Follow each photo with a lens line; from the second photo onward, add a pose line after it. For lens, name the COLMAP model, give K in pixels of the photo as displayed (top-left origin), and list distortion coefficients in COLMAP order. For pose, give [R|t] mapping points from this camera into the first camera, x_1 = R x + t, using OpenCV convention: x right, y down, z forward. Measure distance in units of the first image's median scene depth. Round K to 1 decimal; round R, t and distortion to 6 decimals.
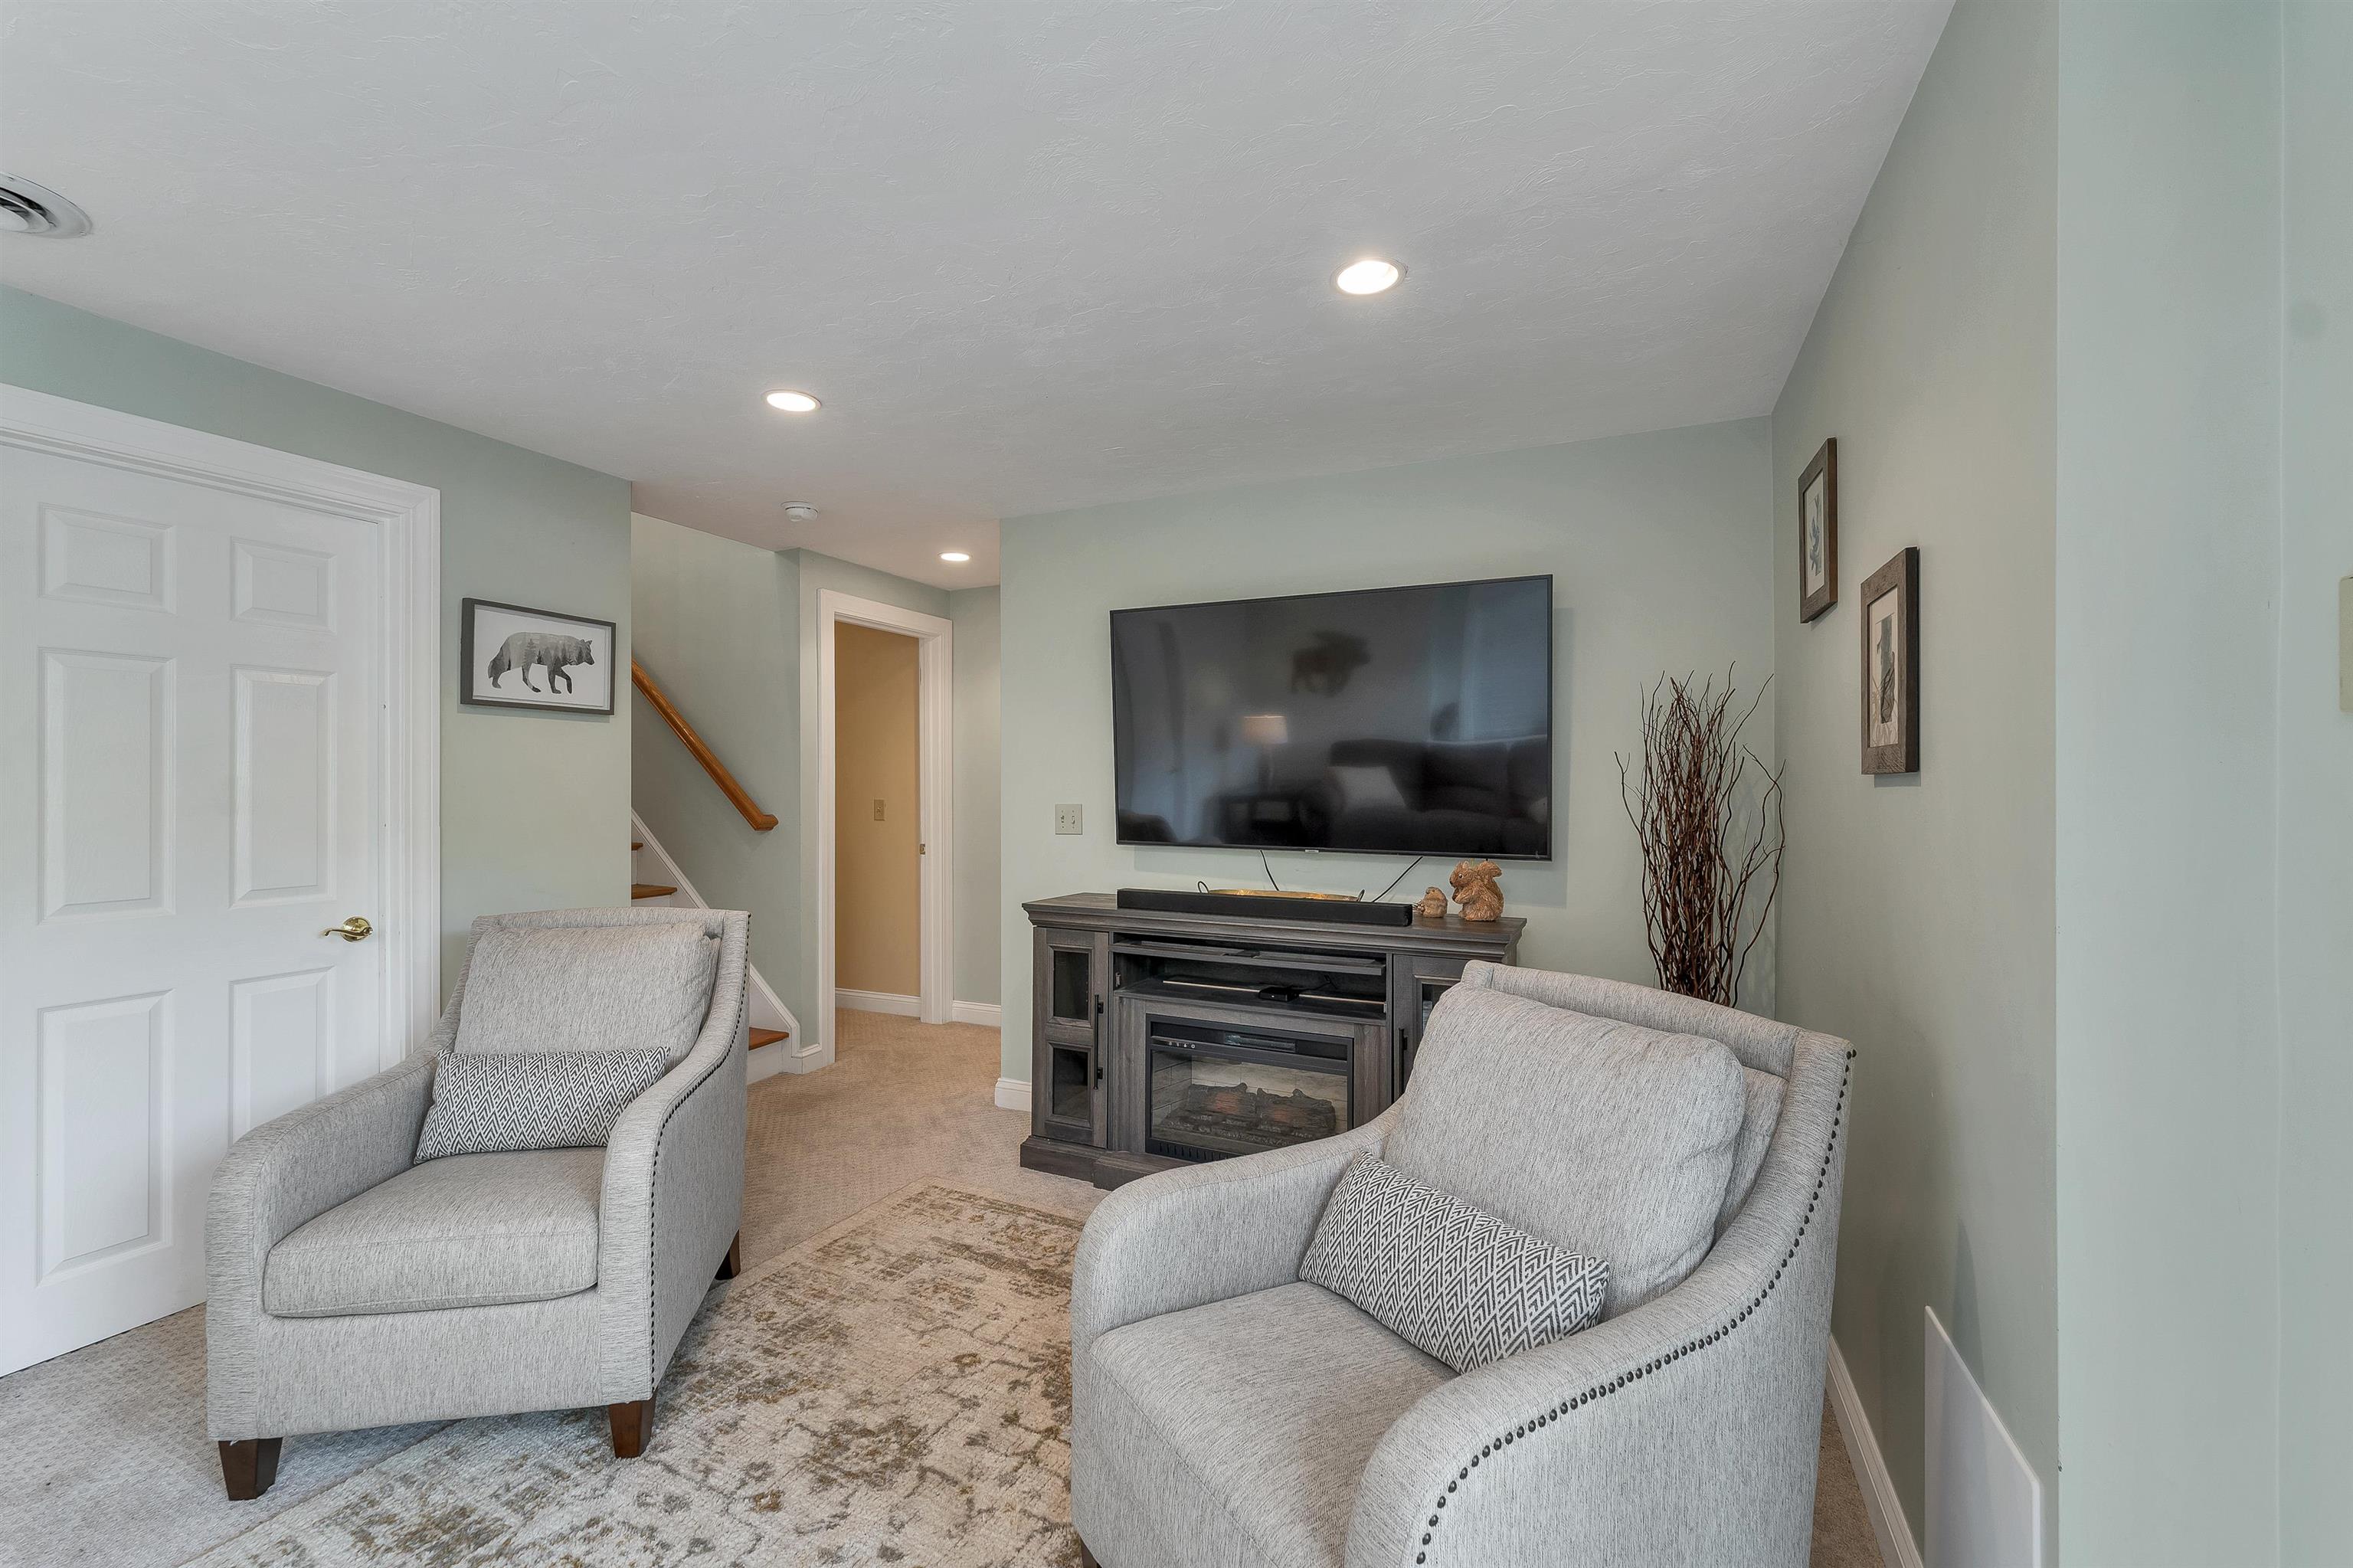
lens RADIAL K [[982.0, 0, 1164.5], [0, 982.0, 789.6], [0, 0, 1]] dist [-0.000254, 0.000074]
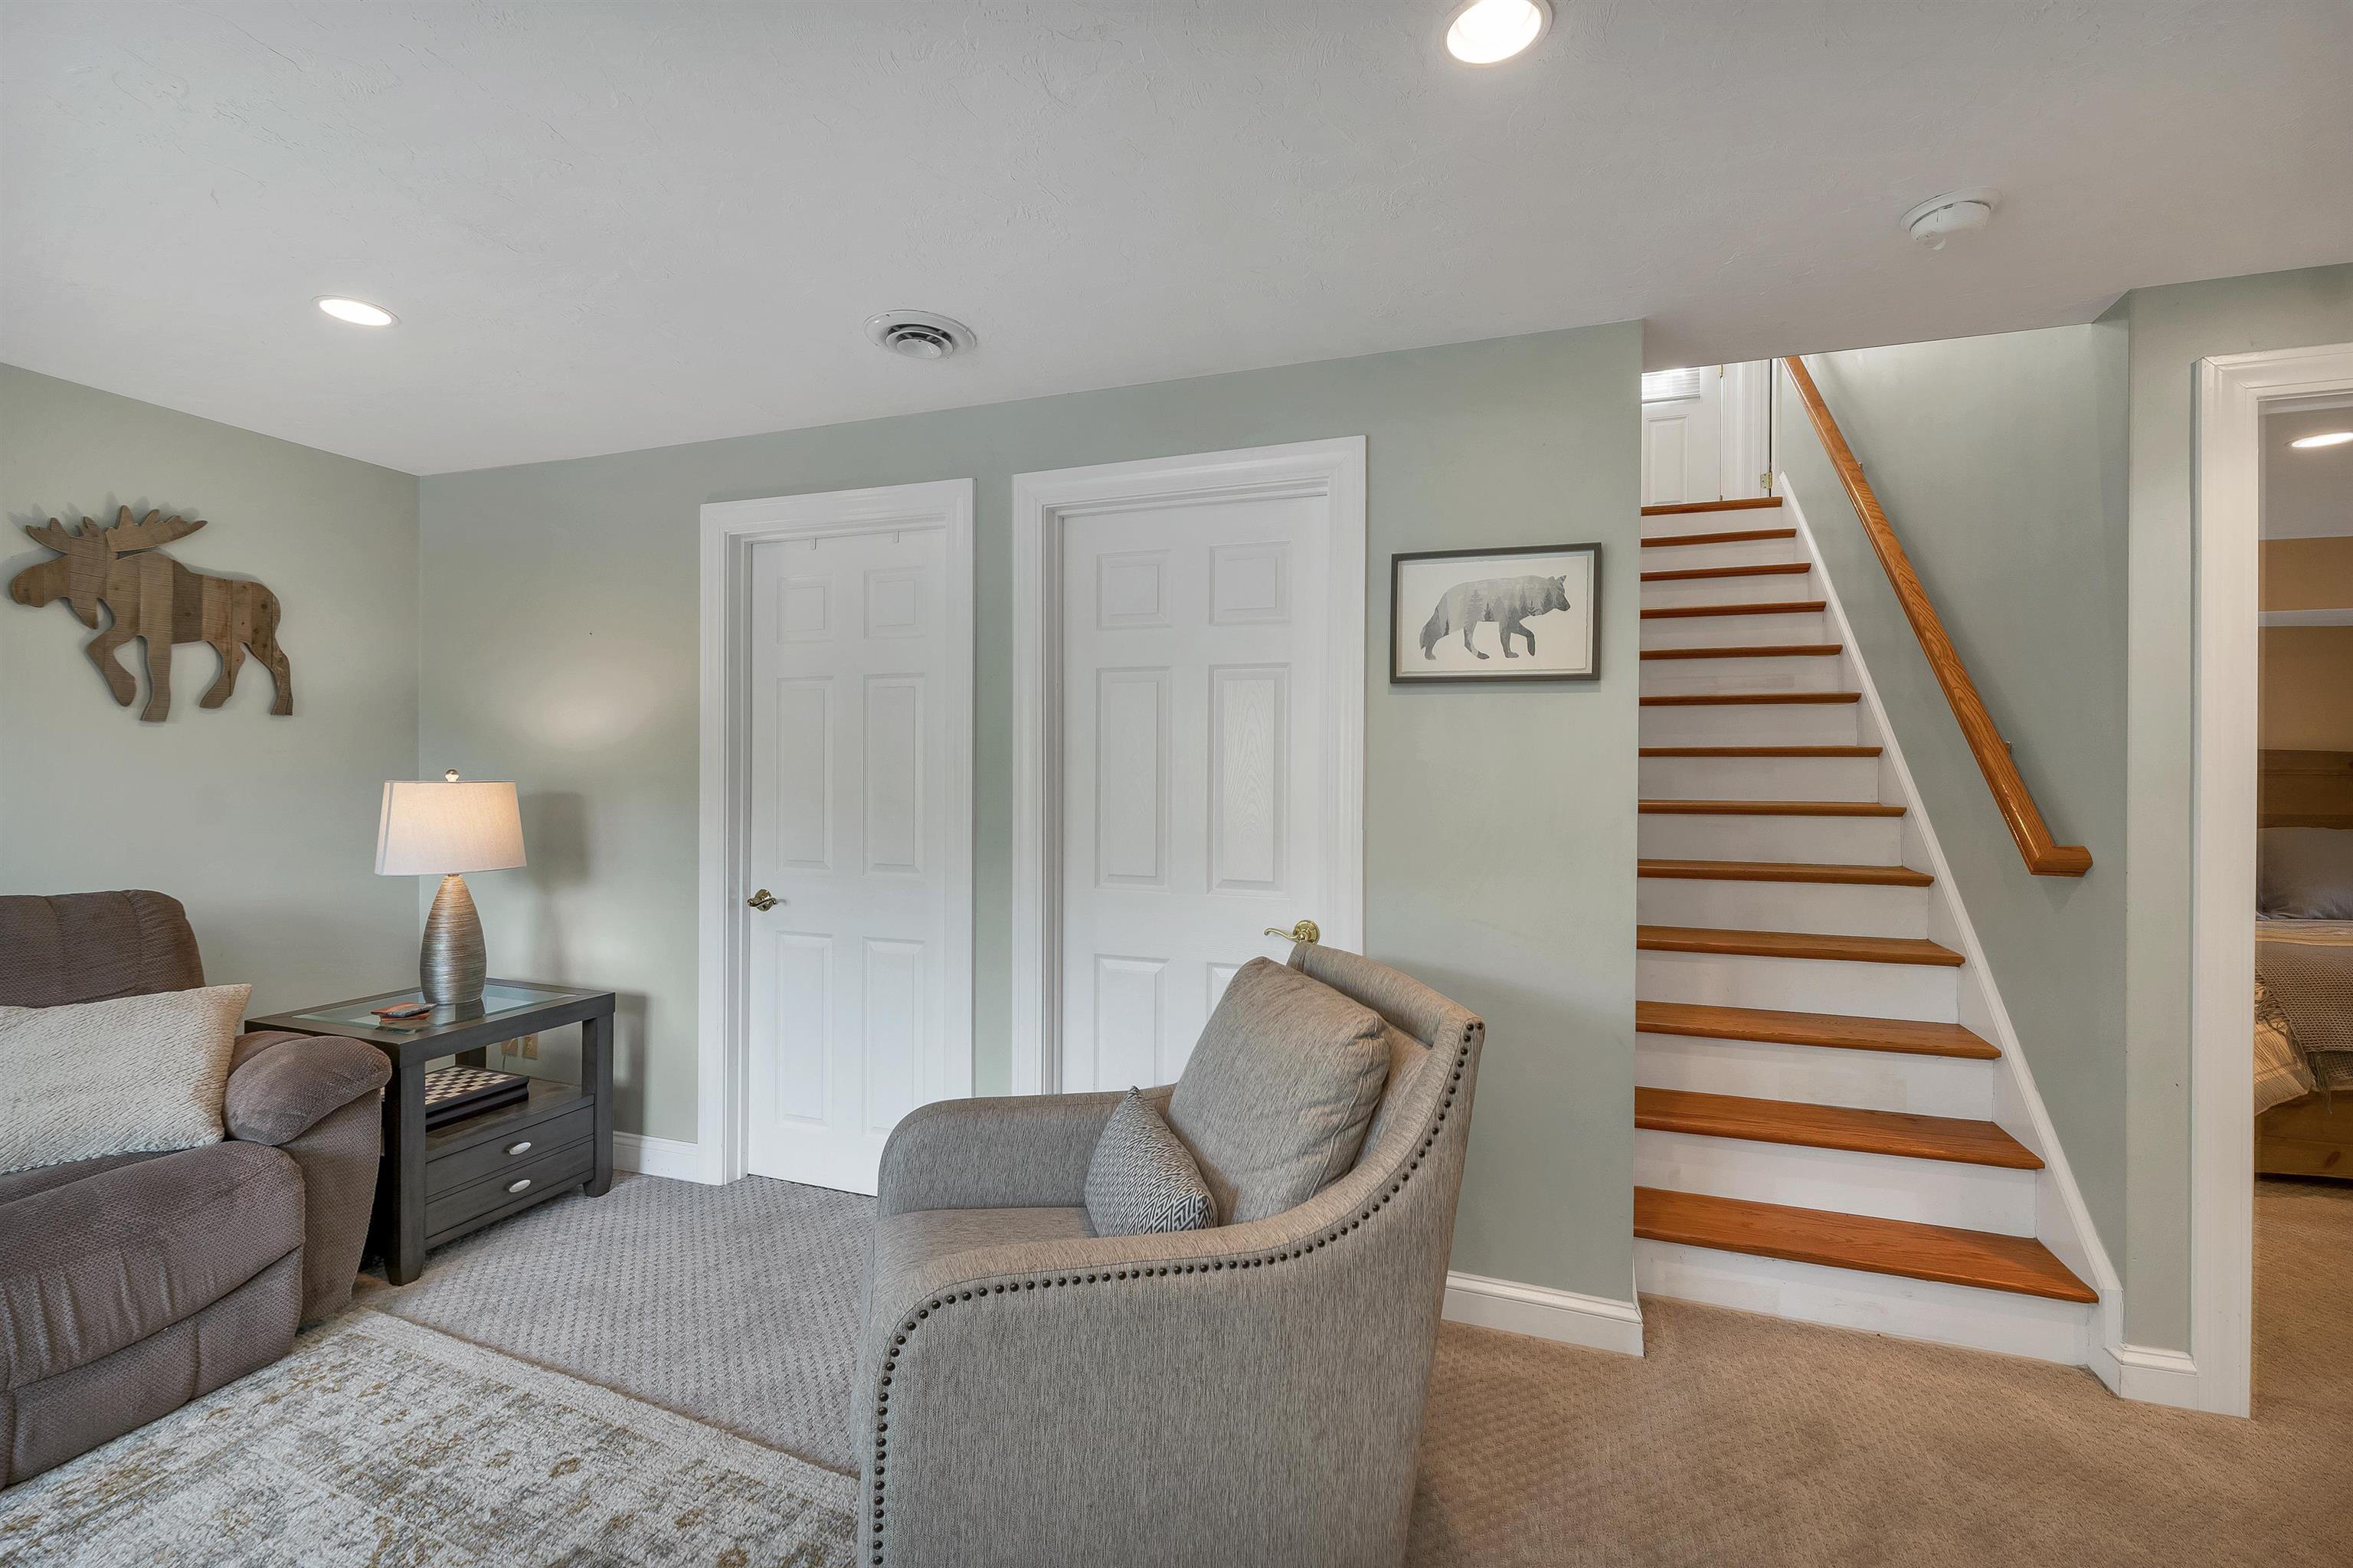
lens RADIAL K [[988.2, 0, 1130.3], [0, 988.2, 779.8], [0, 0, 1]] dist [-0.014783, 0.000177]
pose [[0.052620, 0.006970, -0.998590, 0.101733], [-0.014662, 0.999873, 0.006206, -0.007346], [0.998507, 0.014314, 0.052716, 0.684077]]
